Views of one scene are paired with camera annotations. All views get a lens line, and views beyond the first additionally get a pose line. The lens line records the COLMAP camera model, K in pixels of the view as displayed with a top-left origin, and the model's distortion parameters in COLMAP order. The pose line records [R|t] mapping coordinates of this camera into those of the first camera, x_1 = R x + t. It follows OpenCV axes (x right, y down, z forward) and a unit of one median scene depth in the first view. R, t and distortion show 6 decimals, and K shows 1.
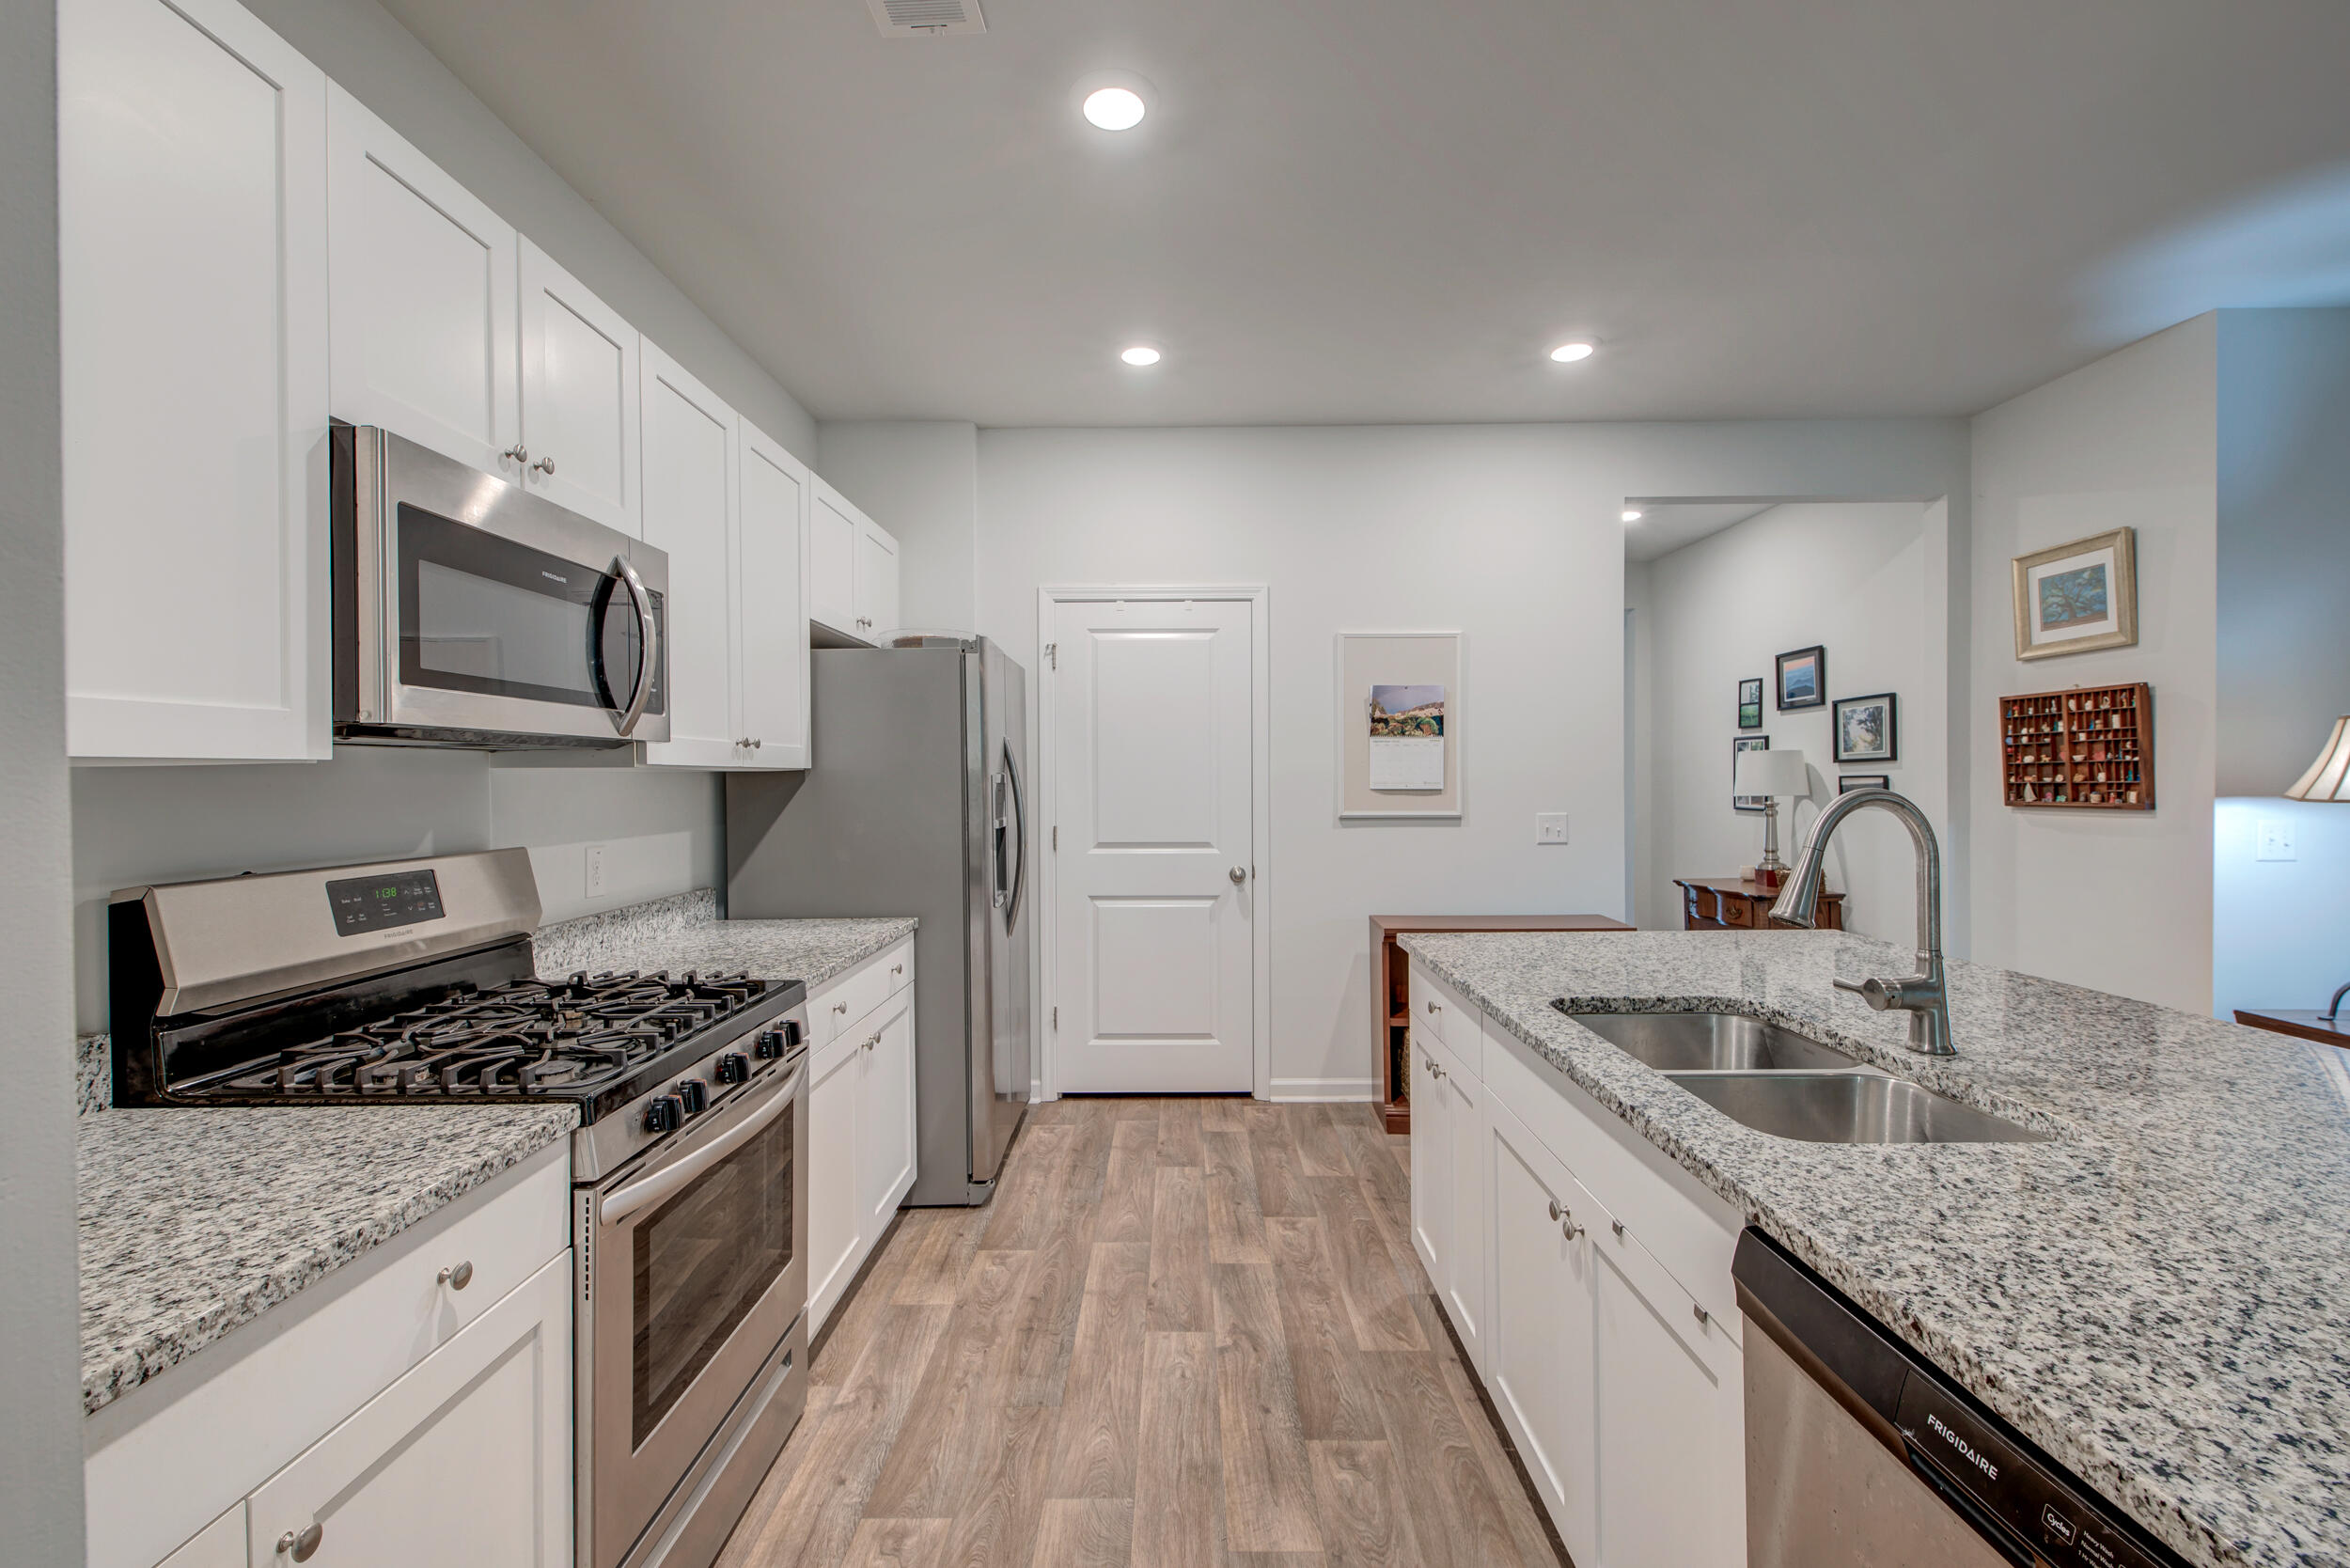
lens RADIAL K [[993.6, 0, 1174.9], [0, 993.6, 777.5], [0, 0, 1]] dist [0.013765, -0.003802]
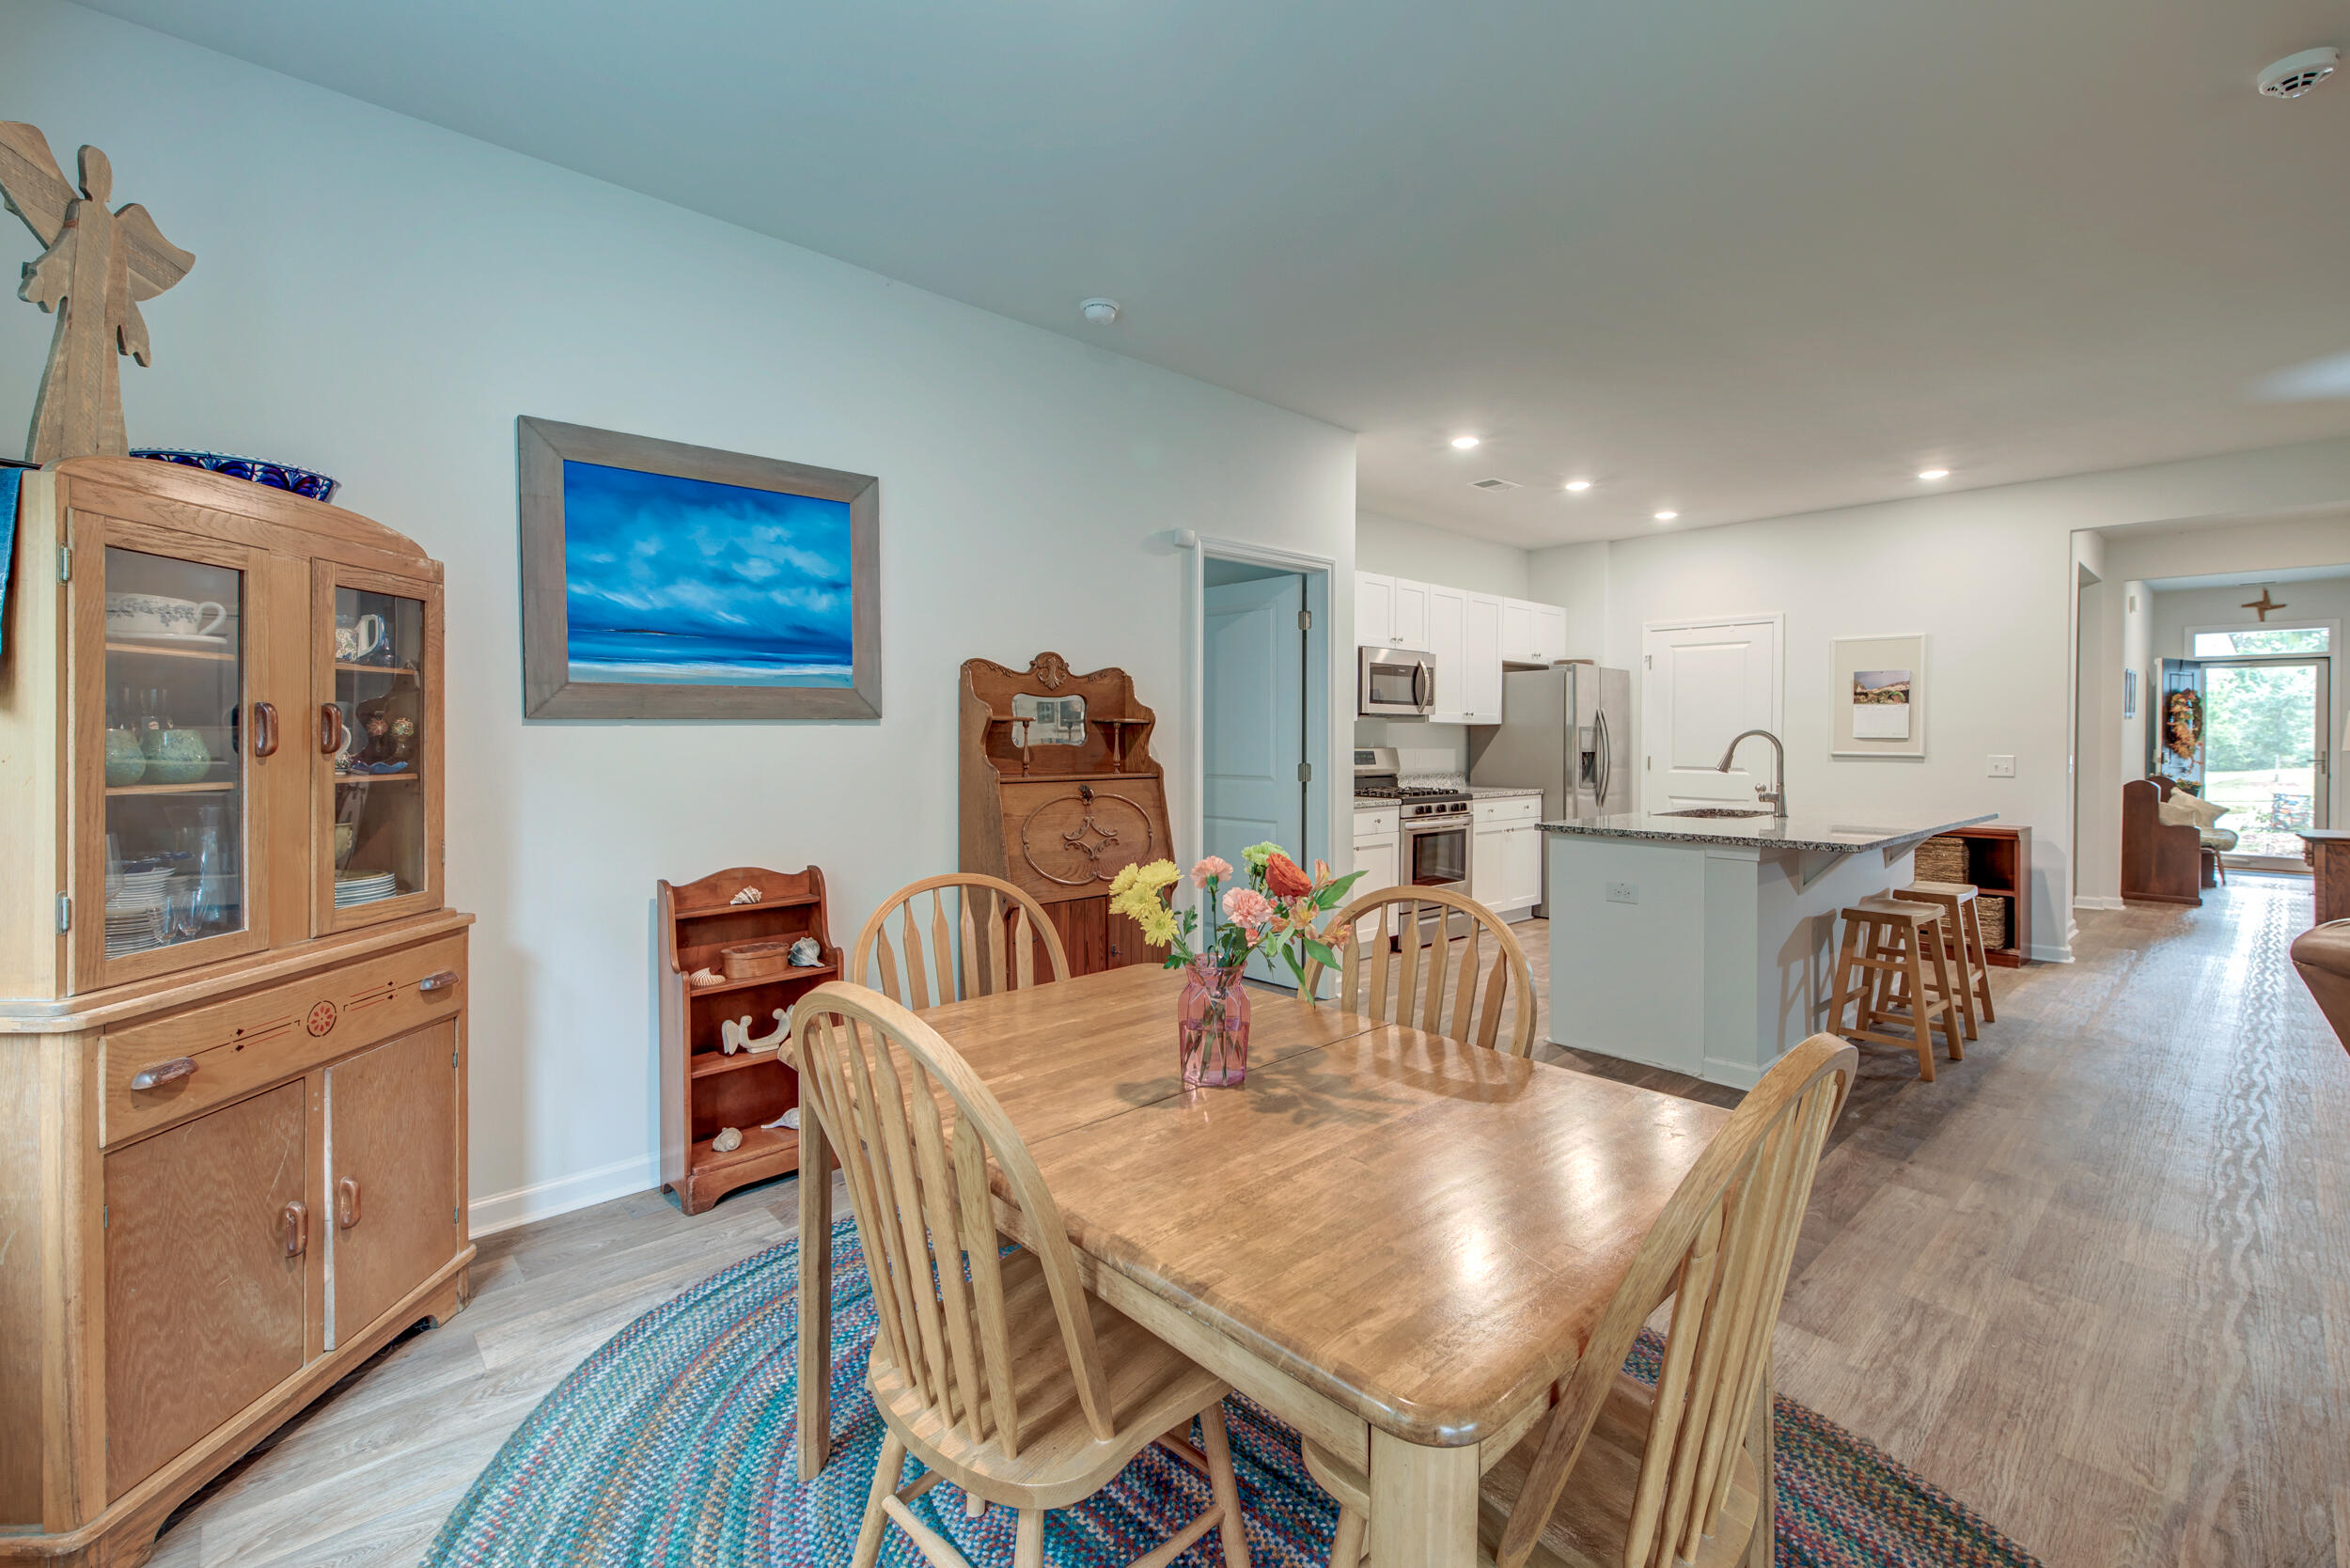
lens RADIAL K [[993.6, 0, 1172.4], [0, 993.6, 751.5], [0, 0, 1]] dist [0.013765, -0.003802]
pose [[0.680845, 0.019700, -0.732163, 0.765327], [-0.009569, 0.999792, 0.018003, 0.020140], [0.732365, -0.005251, 0.680892, -1.085324]]
